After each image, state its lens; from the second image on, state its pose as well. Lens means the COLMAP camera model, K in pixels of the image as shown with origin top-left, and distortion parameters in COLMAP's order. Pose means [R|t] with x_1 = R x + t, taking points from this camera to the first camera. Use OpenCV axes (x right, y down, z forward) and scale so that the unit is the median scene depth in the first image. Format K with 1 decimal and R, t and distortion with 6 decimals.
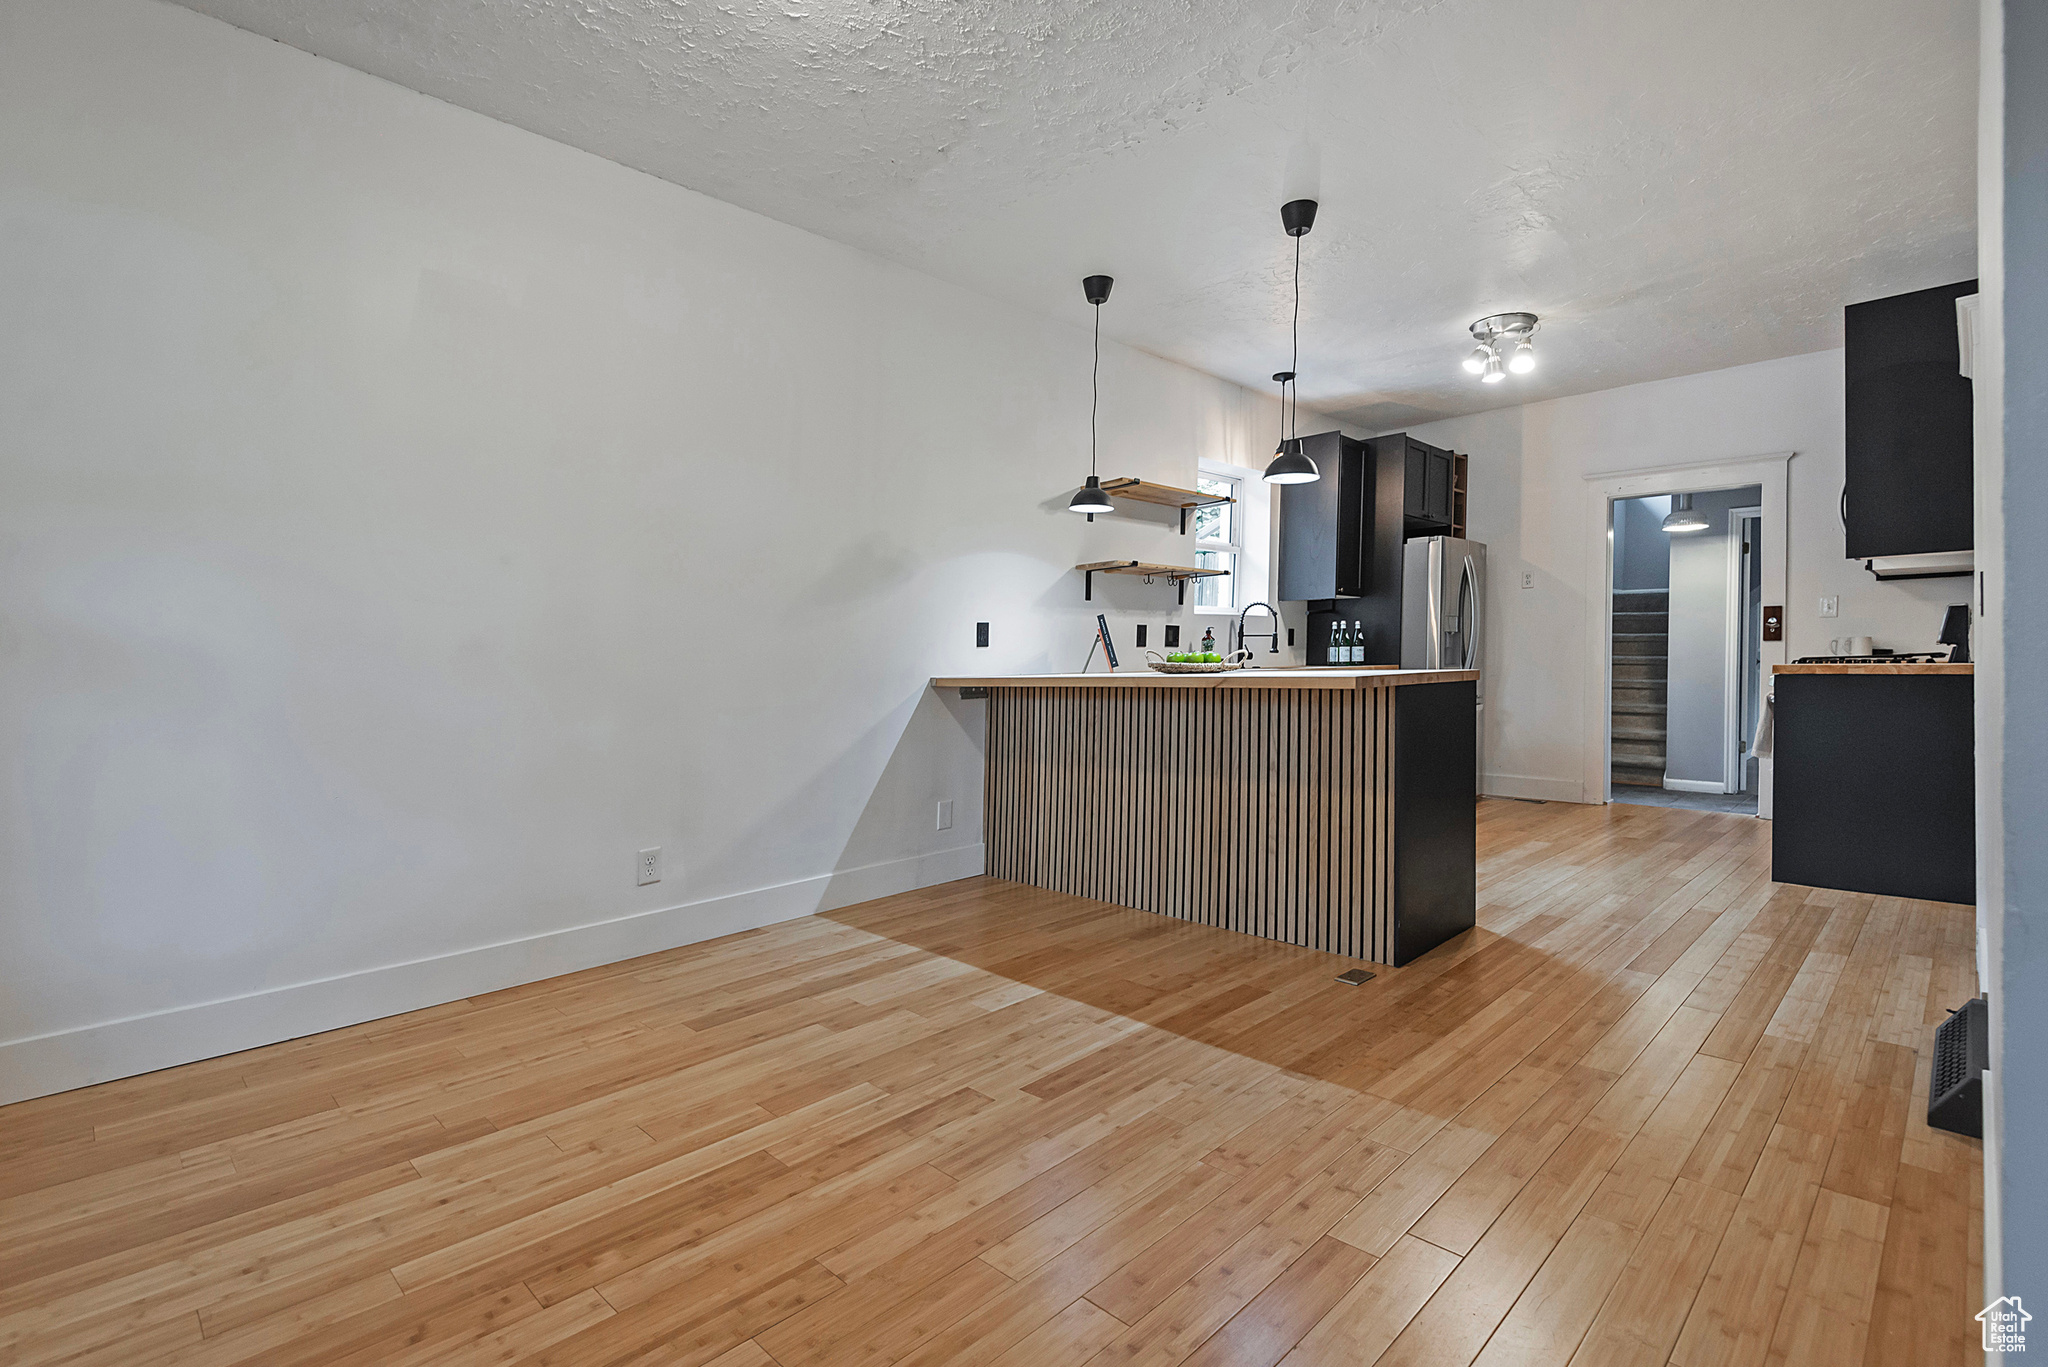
lens RADIAL K [[945.3, 0, 994.6], [0, 945.3, 619.2], [0, 0, 1]] dist [0.009432, -0.003485]
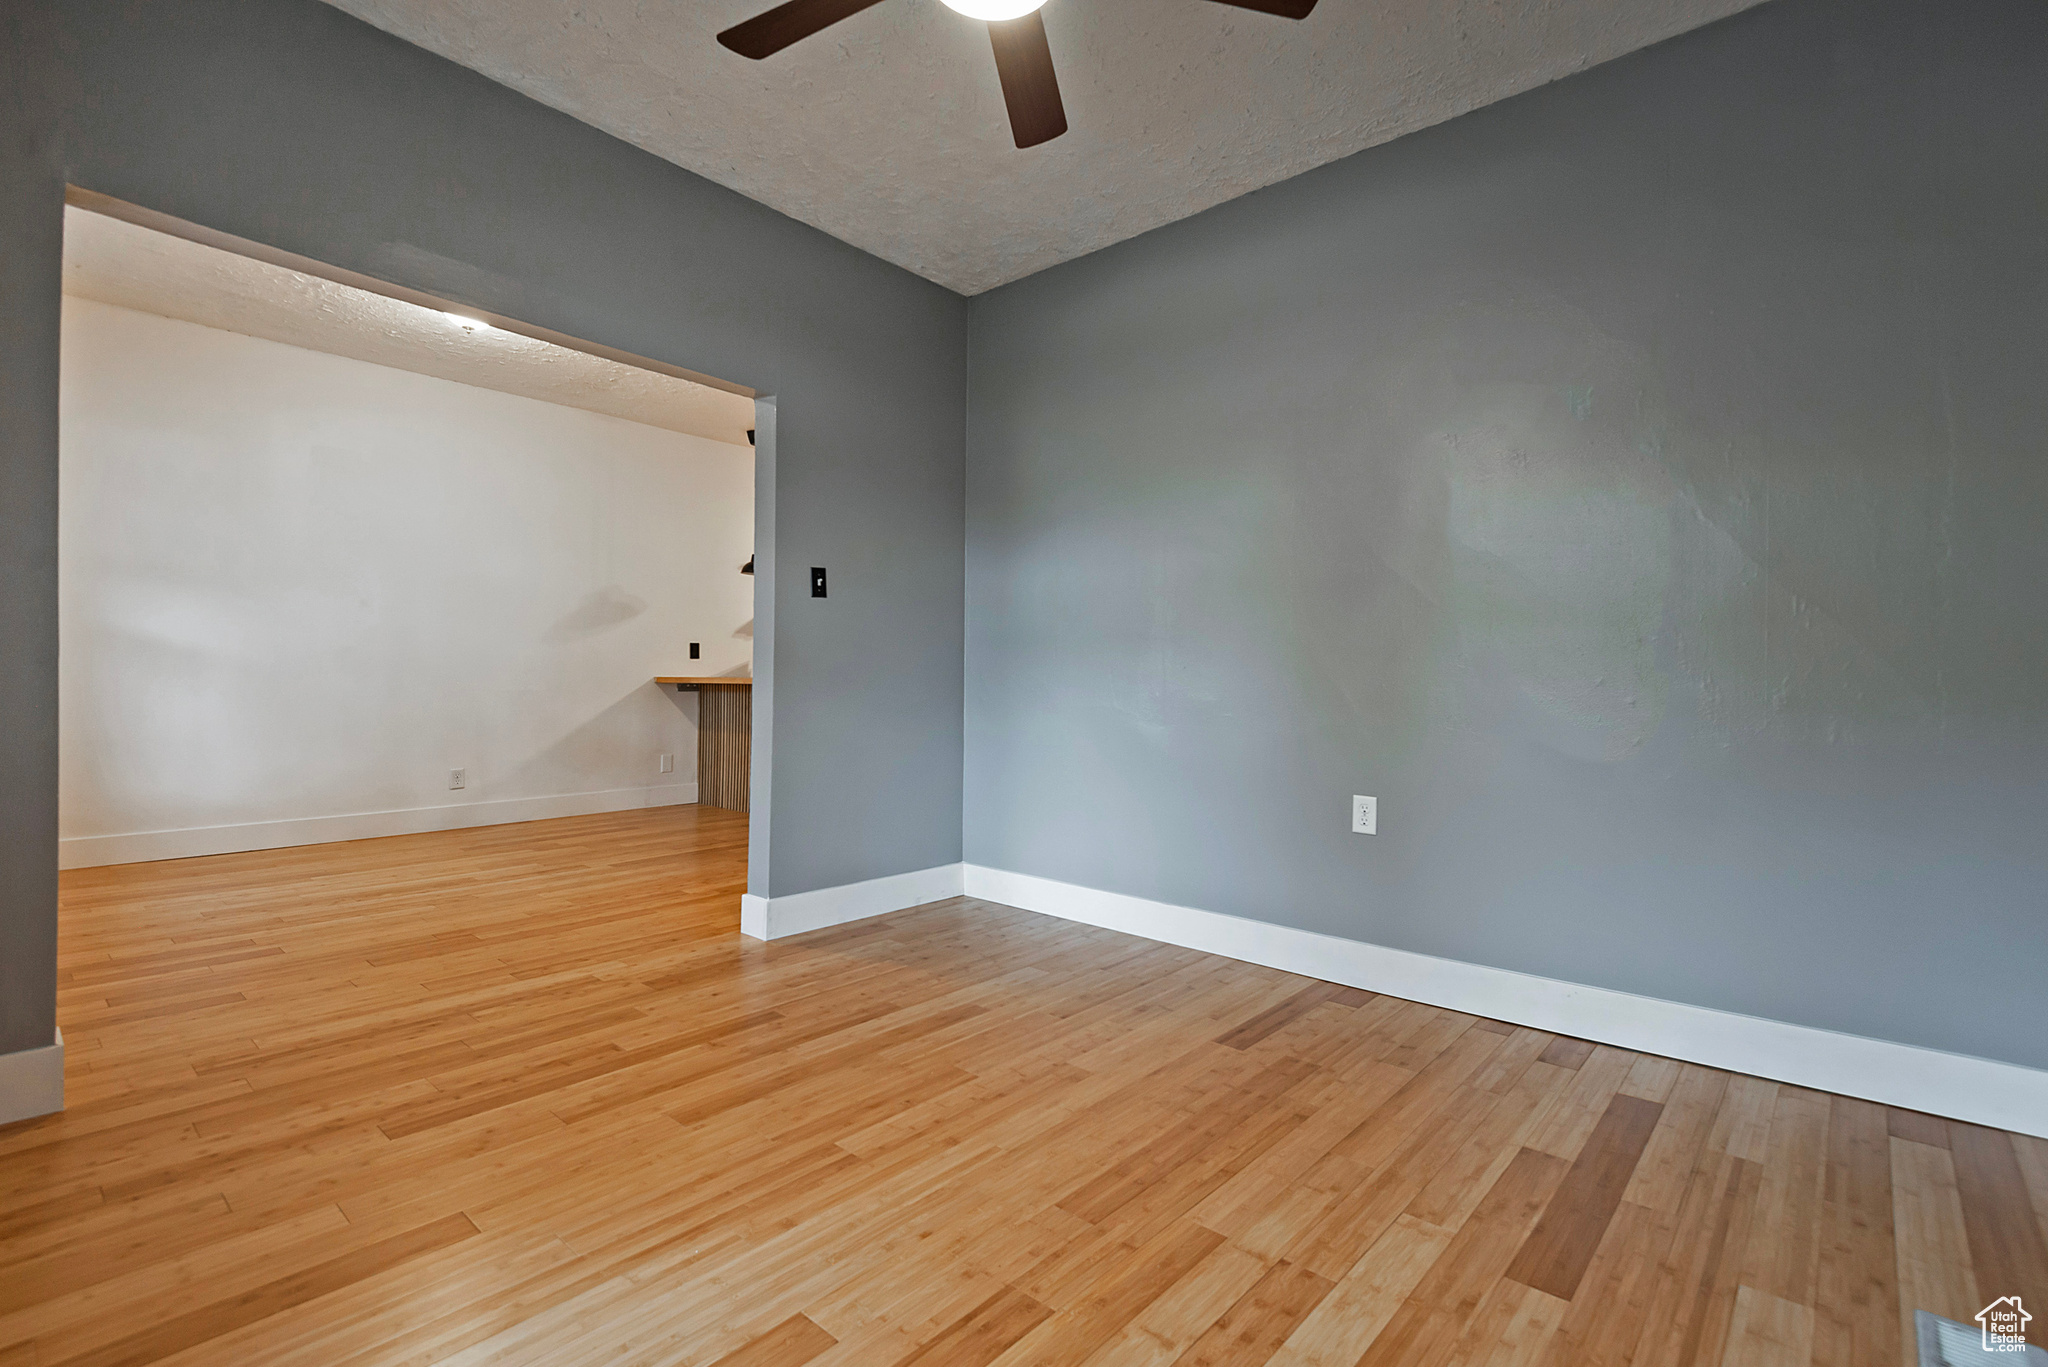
lens RADIAL K [[945.3, 0, 1021.5], [0, 945.3, 671.0], [0, 0, 1]] dist [0.009432, -0.003485]
pose [[0.996616, 0.028241, 0.077189, 0.613001], [-0.031195, 0.998816, 0.037329, -0.038555], [-0.076043, -0.039611, 0.996317, -0.901828]]
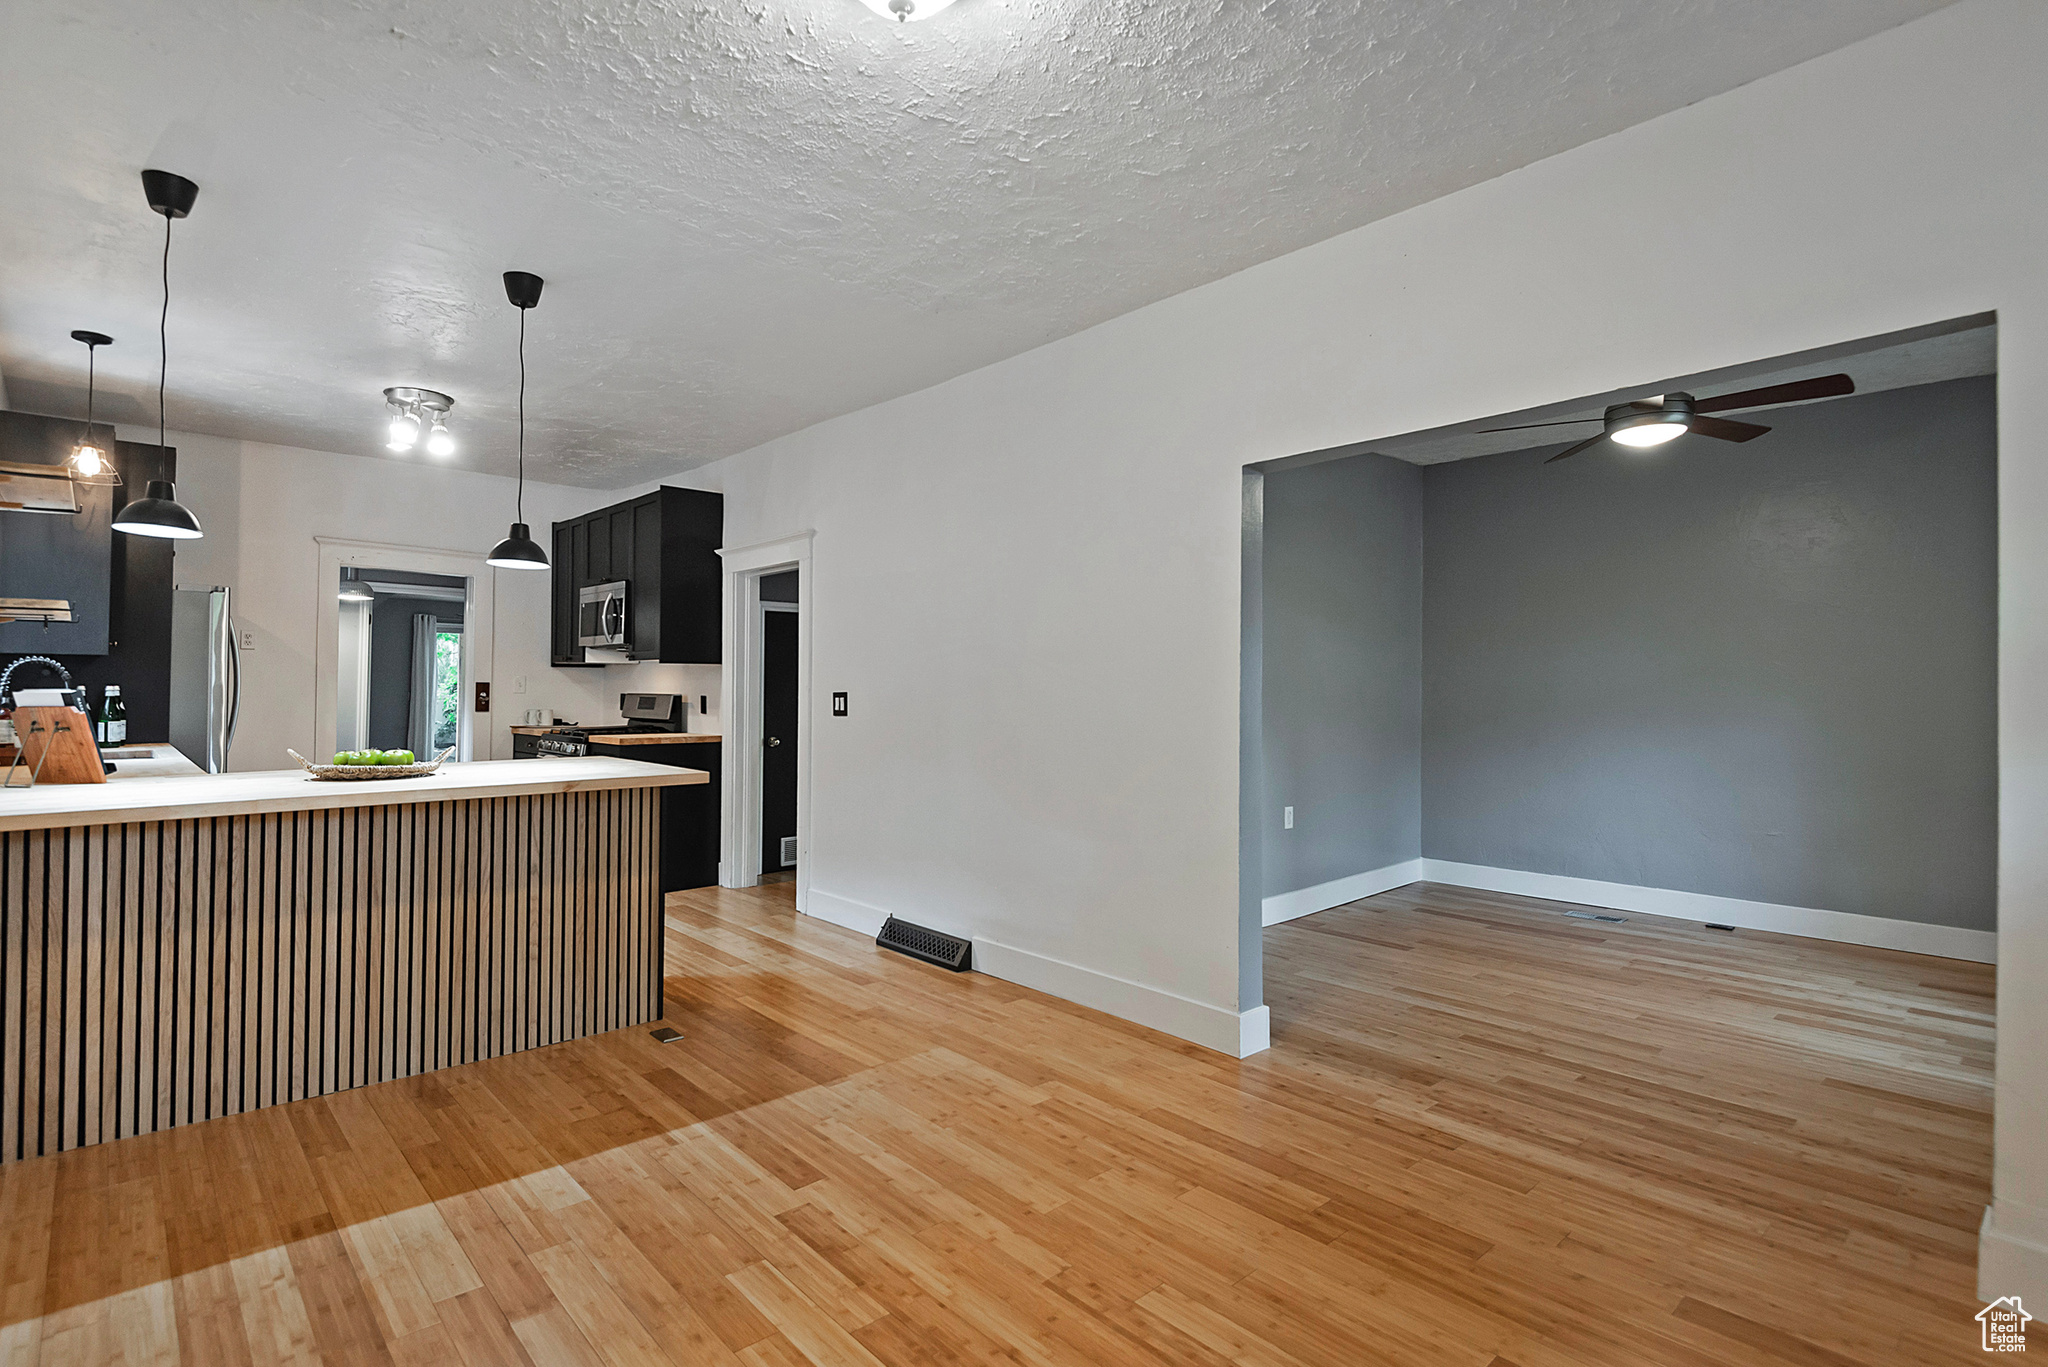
lens RADIAL K [[1018.9, 0, 1010.4], [0, 1018.9, 674.5], [0, 0, 1]] dist [0.005222, -0.006583]
pose [[0.026654, 0.027032, 0.999279, -0.771327], [-0.050155, 0.998411, -0.025671, -0.042188], [-0.998386, -0.049435, 0.027967, 0.520196]]
